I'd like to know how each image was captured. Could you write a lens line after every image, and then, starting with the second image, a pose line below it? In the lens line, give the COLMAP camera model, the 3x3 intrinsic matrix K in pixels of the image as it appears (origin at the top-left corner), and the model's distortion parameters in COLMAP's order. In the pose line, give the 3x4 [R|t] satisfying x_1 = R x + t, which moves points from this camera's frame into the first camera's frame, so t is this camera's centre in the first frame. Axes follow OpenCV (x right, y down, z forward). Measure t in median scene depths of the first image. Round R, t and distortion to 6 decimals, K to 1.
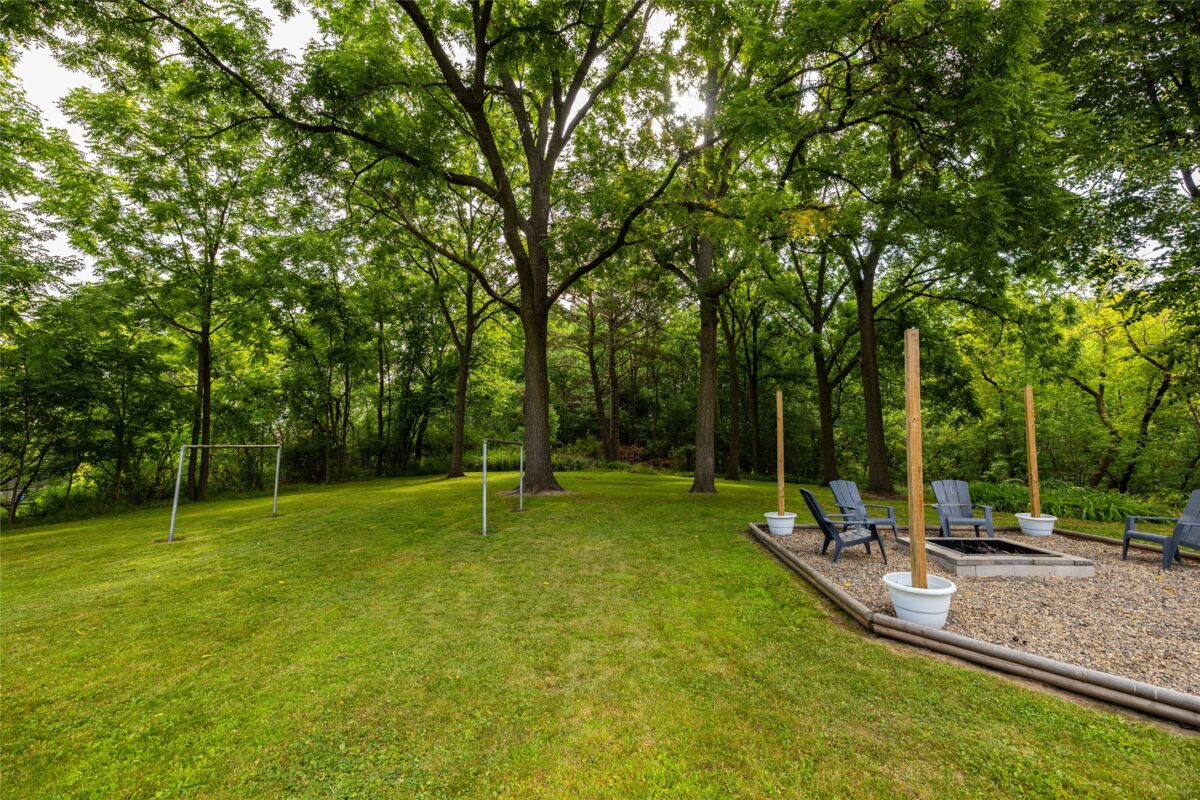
lens RADIAL K [[538.3, 0, 597.3], [0, 538.3, 385.6], [0, 0, 1]] dist [-0.001814, -0.000139]
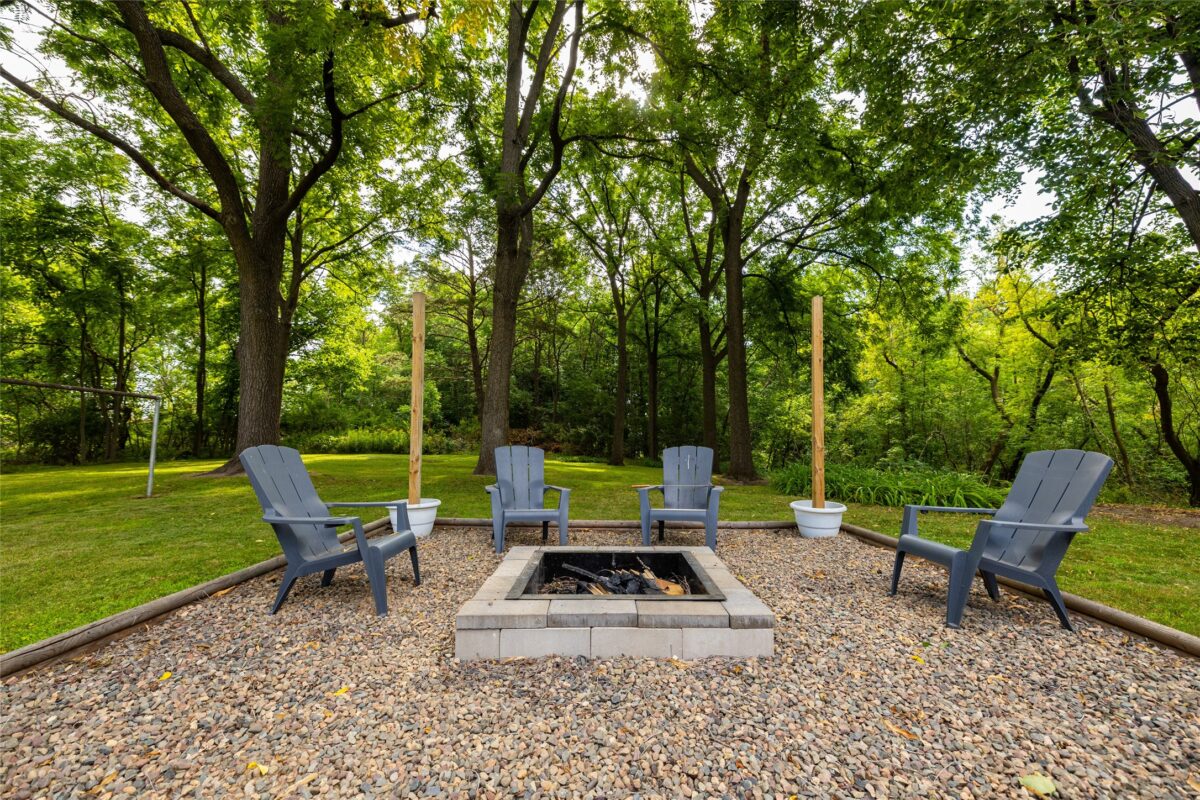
lens RADIAL K [[538.3, 0, 597.3], [0, 538.3, 385.6], [0, 0, 1]] dist [-0.001814, -0.000139]
pose [[0.995182, 0.019920, 0.096003, 0.151524], [-0.021773, 0.999596, 0.018296, 0.030115], [-0.095600, -0.020298, 0.995213, 0.124128]]
